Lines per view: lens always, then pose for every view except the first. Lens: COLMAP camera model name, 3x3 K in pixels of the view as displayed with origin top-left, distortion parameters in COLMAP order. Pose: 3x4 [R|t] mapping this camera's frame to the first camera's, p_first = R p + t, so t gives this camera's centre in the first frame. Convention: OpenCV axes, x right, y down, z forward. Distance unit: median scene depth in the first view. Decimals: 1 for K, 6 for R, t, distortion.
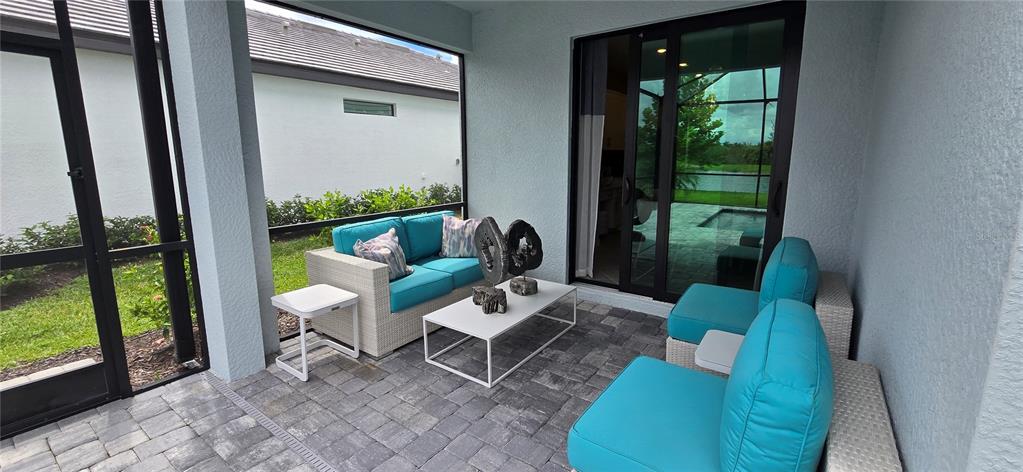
lens RADIAL K [[420.5, 0, 511.8], [0, 420.5, 230.3], [0, 0, 1]] dist [-0.003017, 0.000790]
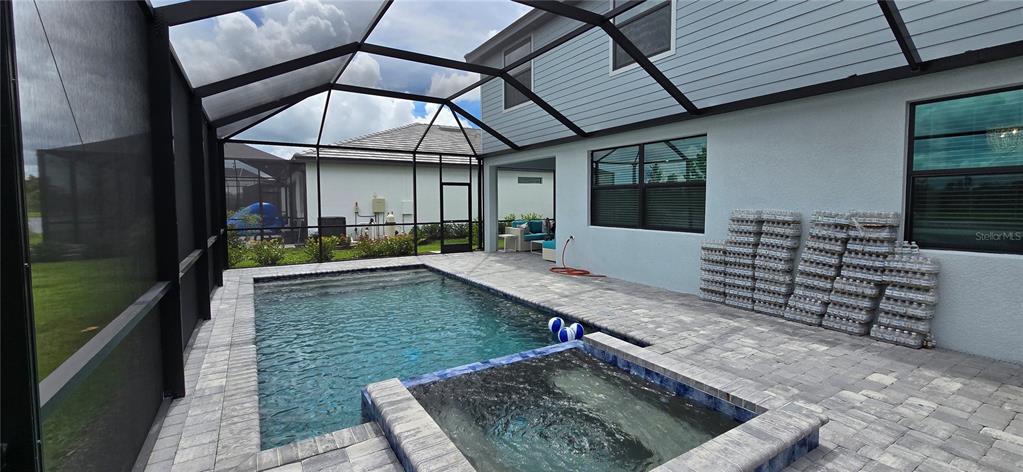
lens RADIAL K [[420.5, 0, 509.7], [0, 420.5, 230.8], [0, 0, 1]] dist [-0.003017, 0.000790]
pose [[0.923198, 0.018731, -0.383867, 1.061129], [-0.060507, 0.993439, -0.097041, 0.464642], [0.379531, 0.112815, 0.918275, -2.594188]]
